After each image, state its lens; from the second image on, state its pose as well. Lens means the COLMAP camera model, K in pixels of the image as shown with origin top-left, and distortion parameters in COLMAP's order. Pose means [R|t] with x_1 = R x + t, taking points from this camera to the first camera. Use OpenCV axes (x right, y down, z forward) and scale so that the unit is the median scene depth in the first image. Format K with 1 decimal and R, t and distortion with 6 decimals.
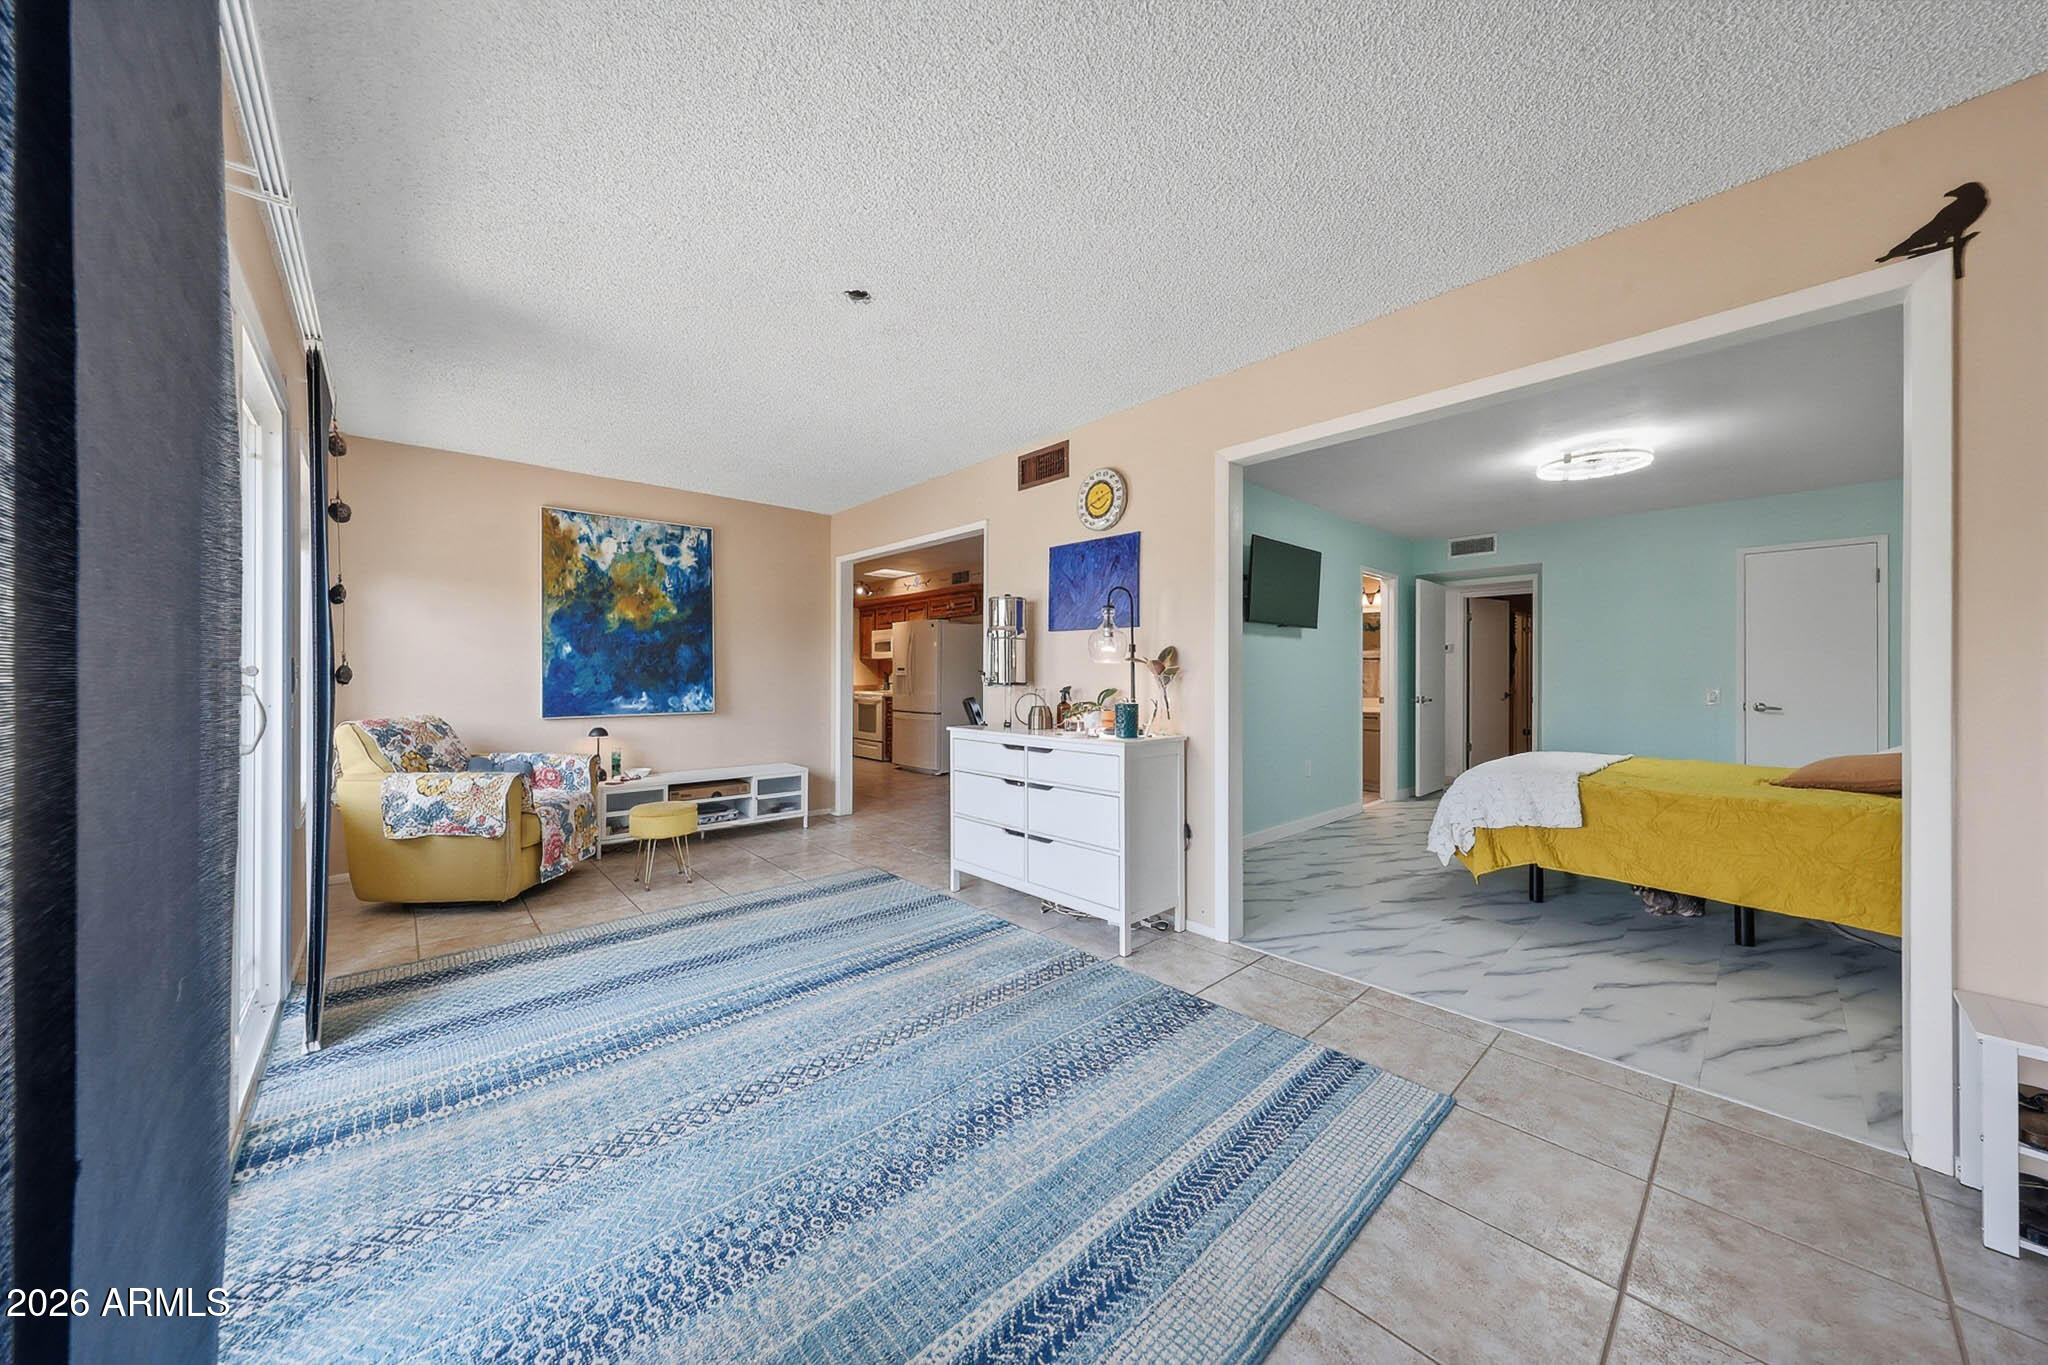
lens RADIAL K [[675.7, 0, 1022.5], [0, 675.7, 671.7], [0, 0, 1]] dist [-0.000522, -0.000049]
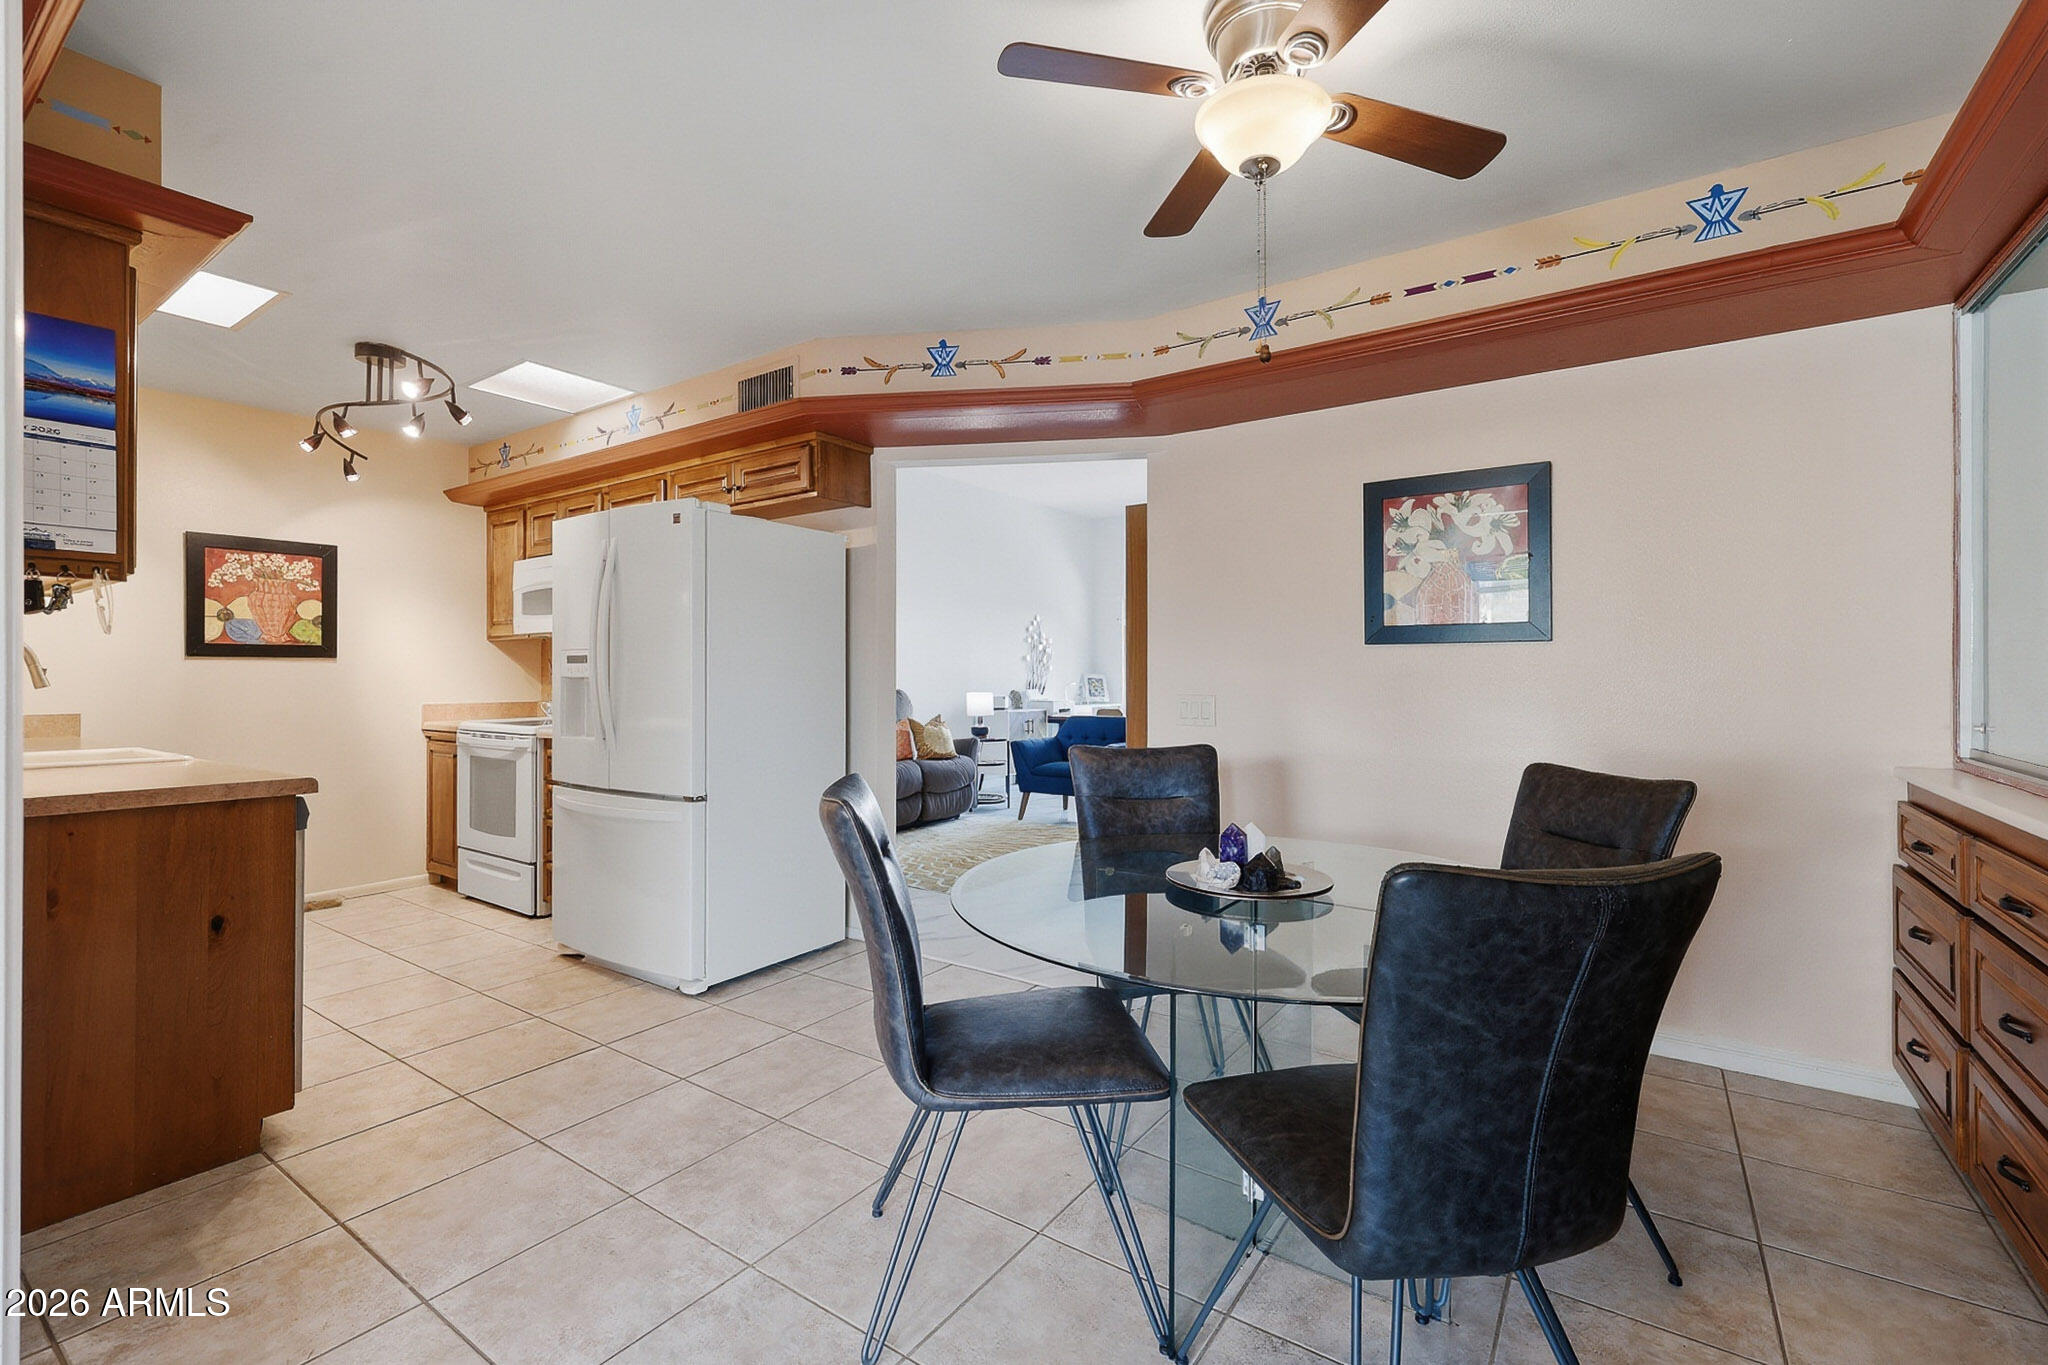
lens RADIAL K [[883.1, 0, 1029.6], [0, 883.1, 674.1], [0, 0, 1]] dist [-0.004517, -0.000137]
pose [[0.973993, -0.001122, 0.226574, -0.057568], [0.001014, 0.999999, 0.000593, 0.003490], [-0.226574, -0.000348, 0.973994, 0.489368]]
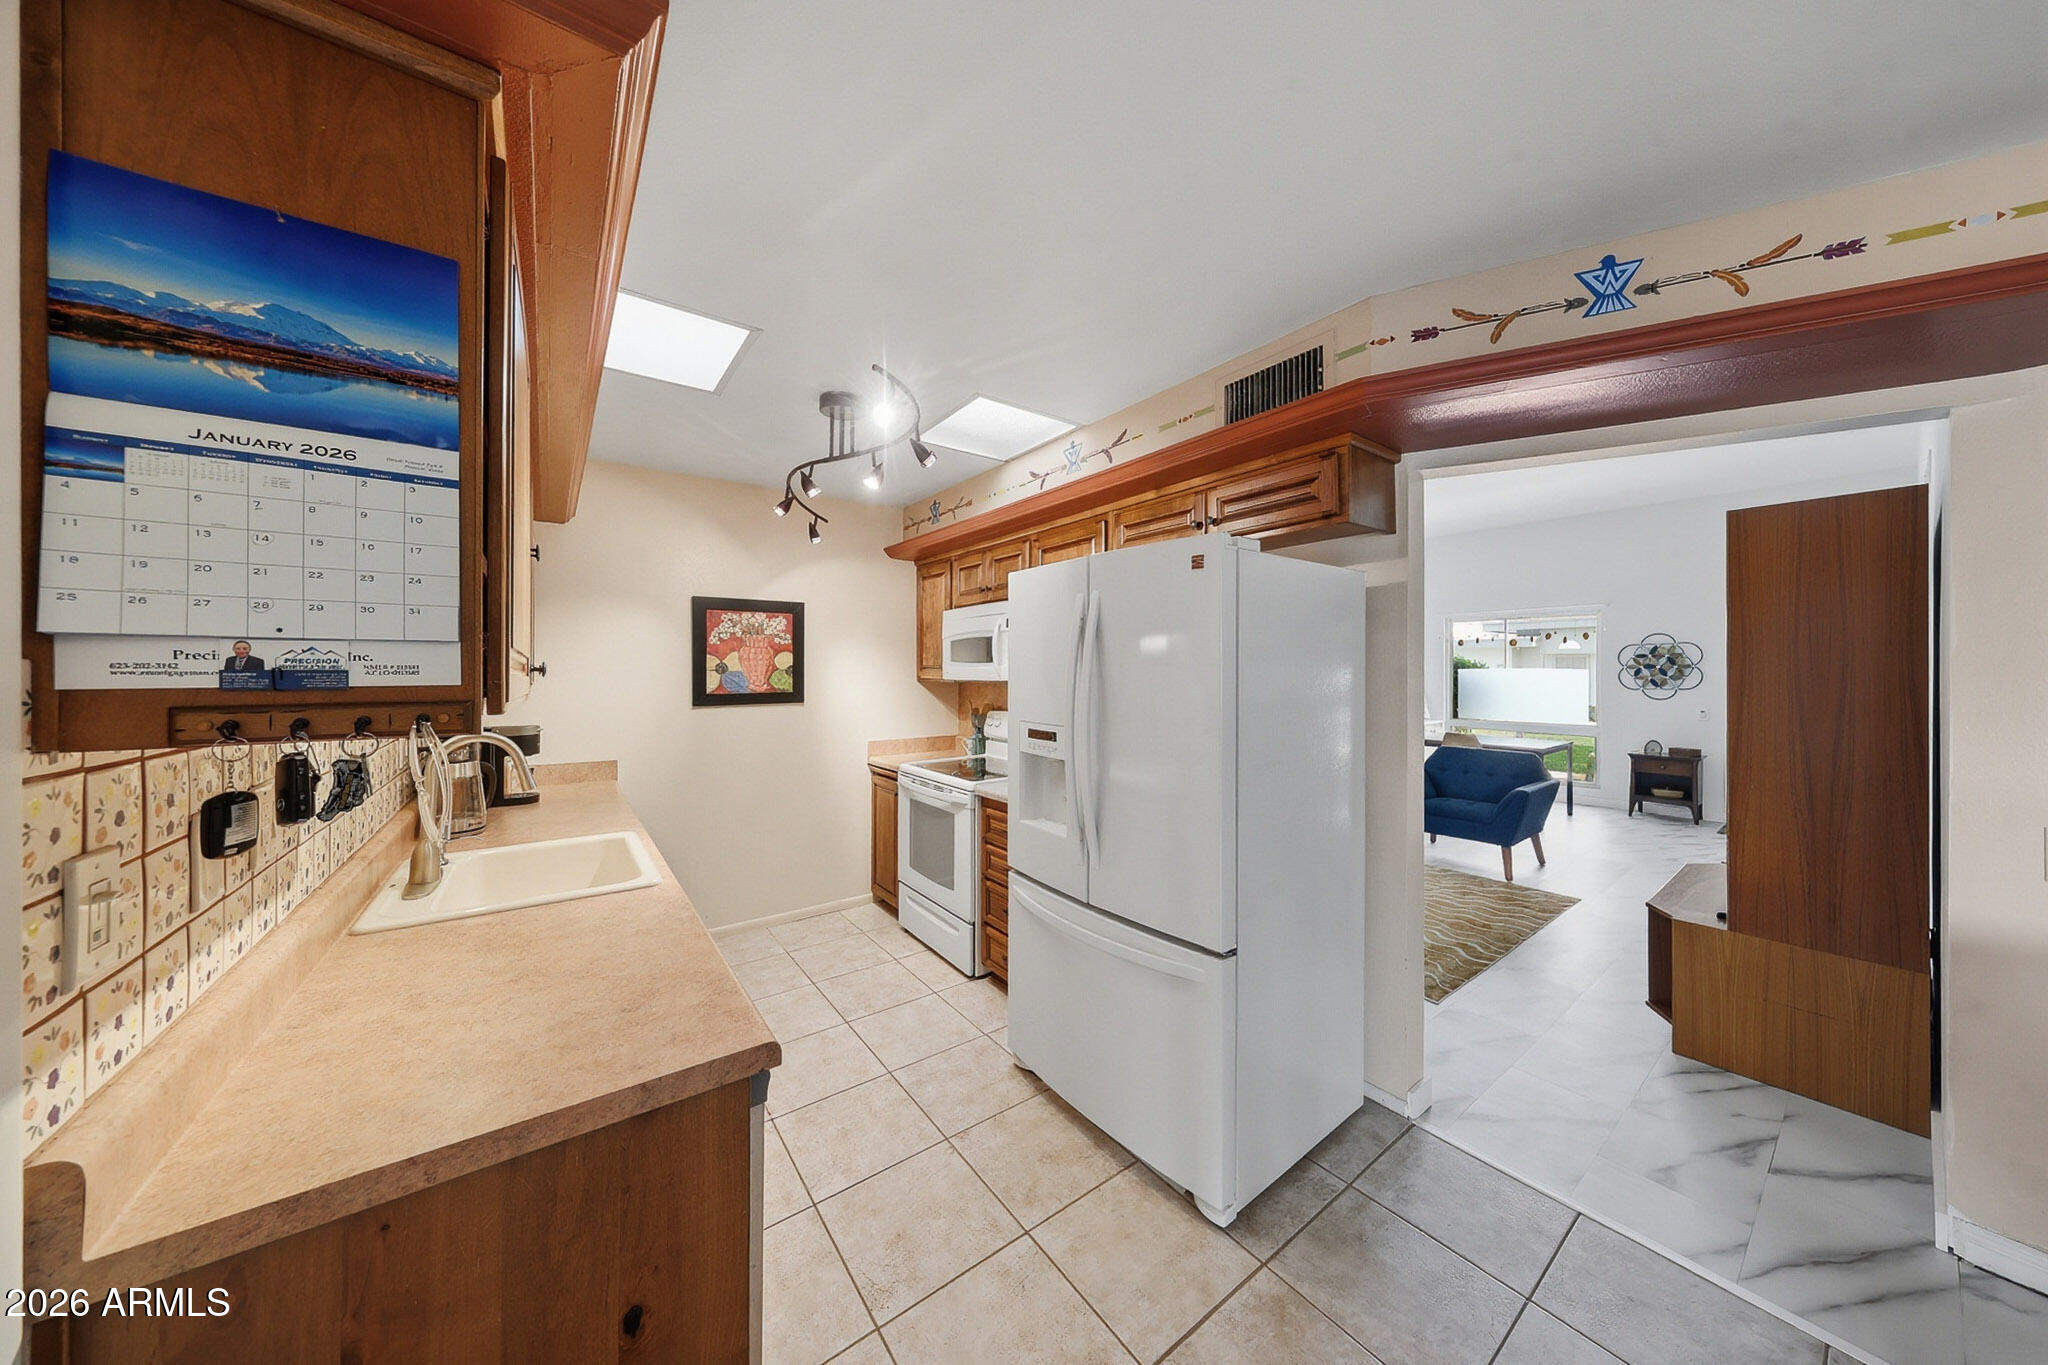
lens RADIAL K [[643.1, 0, 1023.8], [0, 643.1, 670.4], [0, 0, 1]] dist [0.001040, -0.000085]
pose [[0.994357, -0.000498, -0.106086, -0.146201], [0.000927, 0.999992, 0.004000, -0.028478], [0.106083, -0.004076, 0.994349, 0.676311]]
